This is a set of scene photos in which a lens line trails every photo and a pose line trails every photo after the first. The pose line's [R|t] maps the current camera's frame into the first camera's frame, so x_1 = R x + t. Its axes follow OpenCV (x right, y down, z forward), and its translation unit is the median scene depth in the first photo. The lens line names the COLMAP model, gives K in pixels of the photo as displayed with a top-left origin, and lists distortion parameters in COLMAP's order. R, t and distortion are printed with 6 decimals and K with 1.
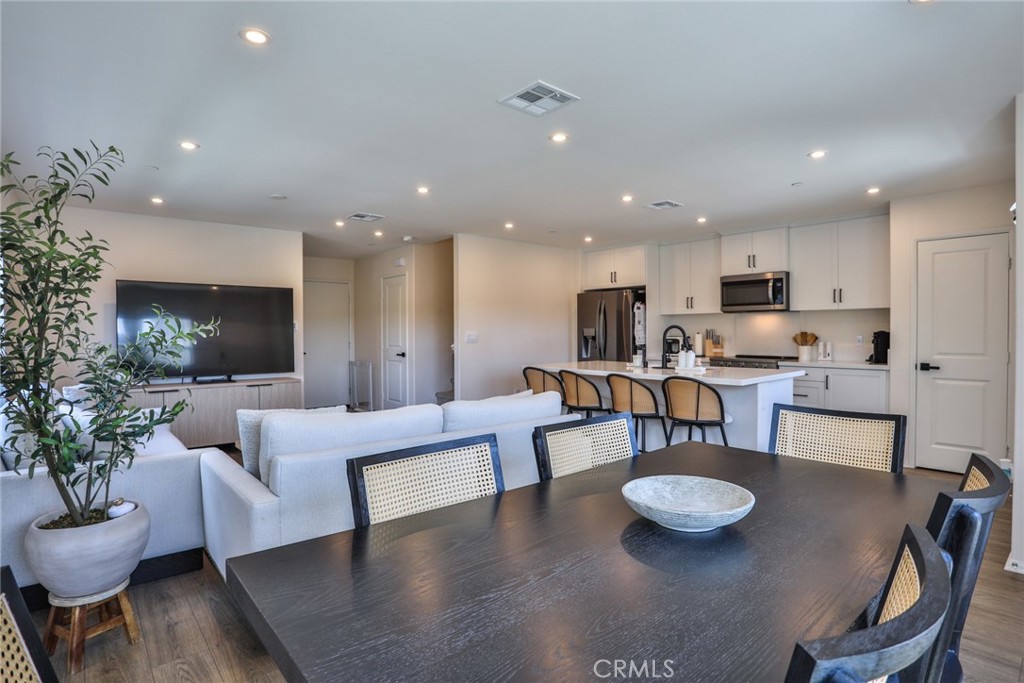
lens RADIAL K [[527.5, 0, 512.0], [0, 527.5, 341.5], [0, 0, 1]] dist [-0.061761, 0.020687]
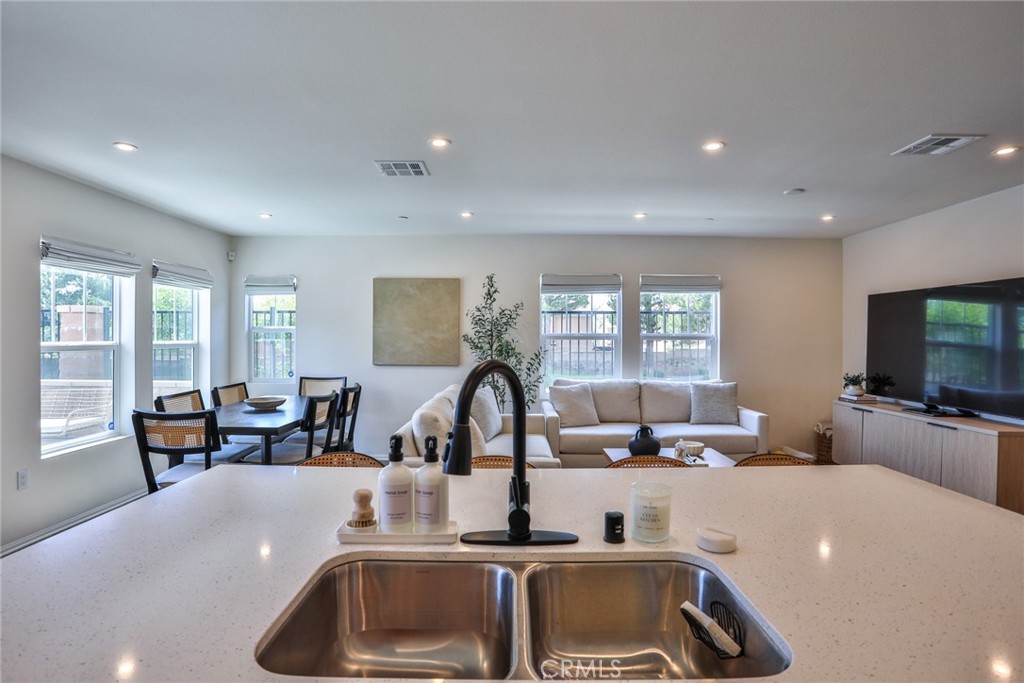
lens RADIAL K [[522.6, 0, 507.2], [0, 522.6, 340.3], [0, 0, 1]] dist [-0.087139, 0.037865]
pose [[-0.663473, 0.005801, -0.748178, 0.352113], [-0.013787, 0.999705, 0.019978, -0.031440], [0.748073, 0.023570, -0.663198, 0.865483]]
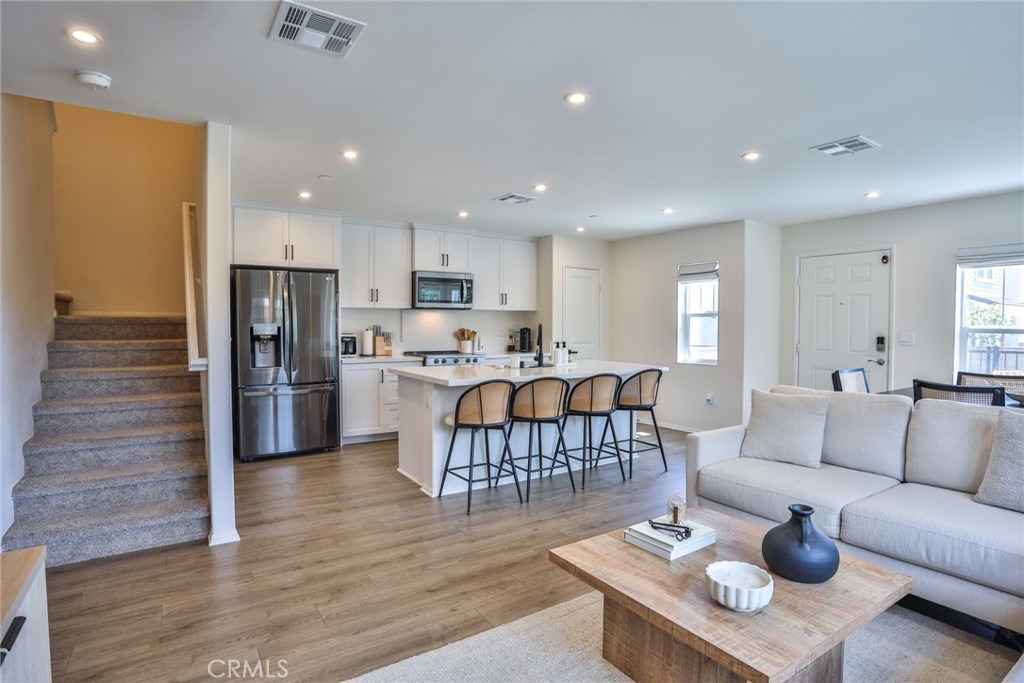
lens RADIAL K [[527.5, 0, 512.0], [0, 527.5, 341.5], [0, 0, 1]] dist [-0.061761, 0.020687]
pose [[0.136047, -0.028970, 0.990279, -0.534242], [0.013349, 0.999535, 0.027407, -0.018545], [-0.990612, 0.009491, 0.136370, 0.692381]]
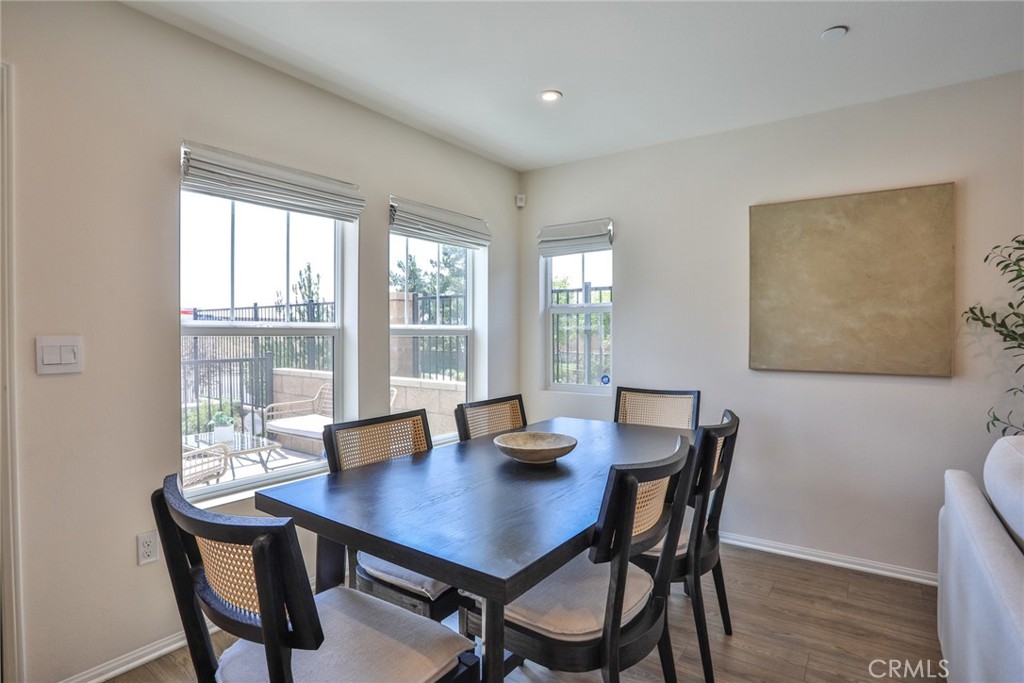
lens RADIAL K [[521.4, 0, 515.3], [0, 521.4, 339.7], [0, 0, 1]] dist [-0.071475, 0.030304]
pose [[-0.972028, 0.006302, -0.234778, 0.156556], [-0.000872, 0.999536, 0.030441, -0.009433], [0.234861, 0.029794, -0.971572, 0.510207]]
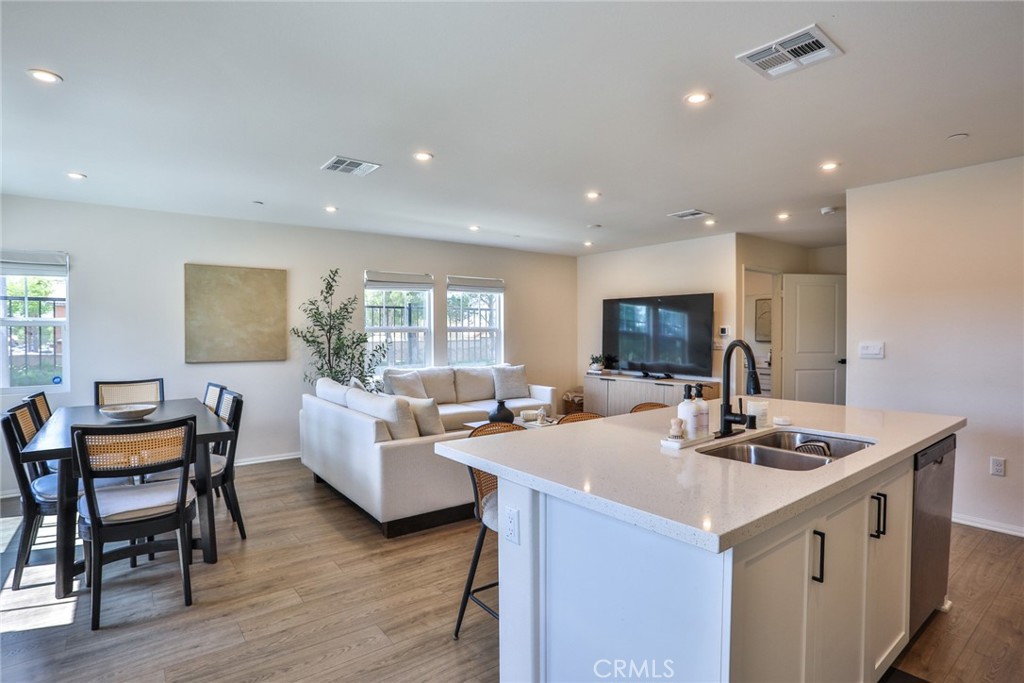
lens RADIAL K [[523.2, 0, 507.0], [0, 523.2, 341.0], [0, 0, 1]] dist [-0.076647, 0.030424]
pose [[-0.068002, 0.023149, -0.997417, 0.560432], [-0.015037, 0.999593, 0.024225, -0.027092], [0.997572, 0.016646, -0.067627, 0.634641]]
